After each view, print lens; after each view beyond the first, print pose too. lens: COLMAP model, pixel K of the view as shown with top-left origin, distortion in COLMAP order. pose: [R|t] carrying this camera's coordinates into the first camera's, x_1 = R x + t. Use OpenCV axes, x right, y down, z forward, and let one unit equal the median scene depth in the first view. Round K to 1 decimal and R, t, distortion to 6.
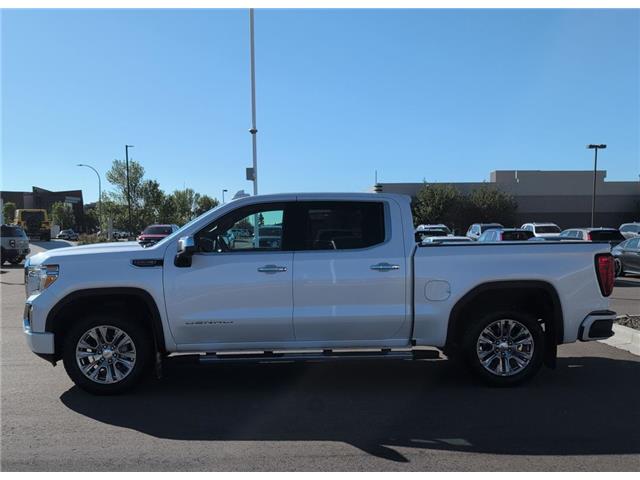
lens RADIAL K [[666.5, 0, 320.0], [0, 666.5, 240.0], [0, 0, 1]] dist [0.003307, 0.003274]
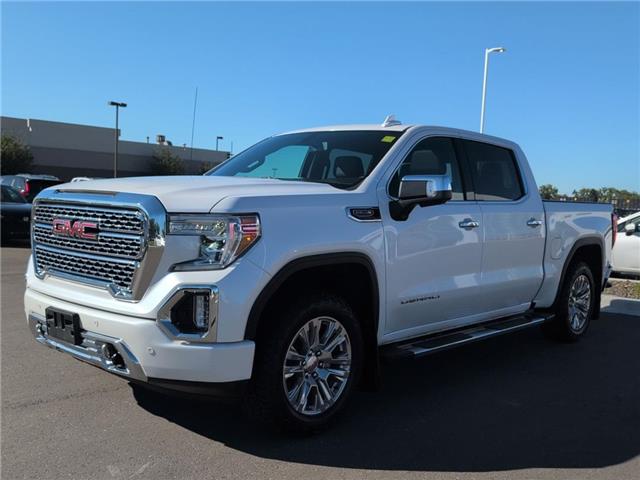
lens RADIAL K [[666.5, 0, 320.0], [0, 666.5, 240.0], [0, 0, 1]] dist [0.003307, 0.003274]
pose [[0.688315, -0.009040, 0.725356, -0.746489], [-0.036838, 0.998197, 0.047398, 0.031609], [-0.724476, -0.059346, 0.686741, 0.594729]]
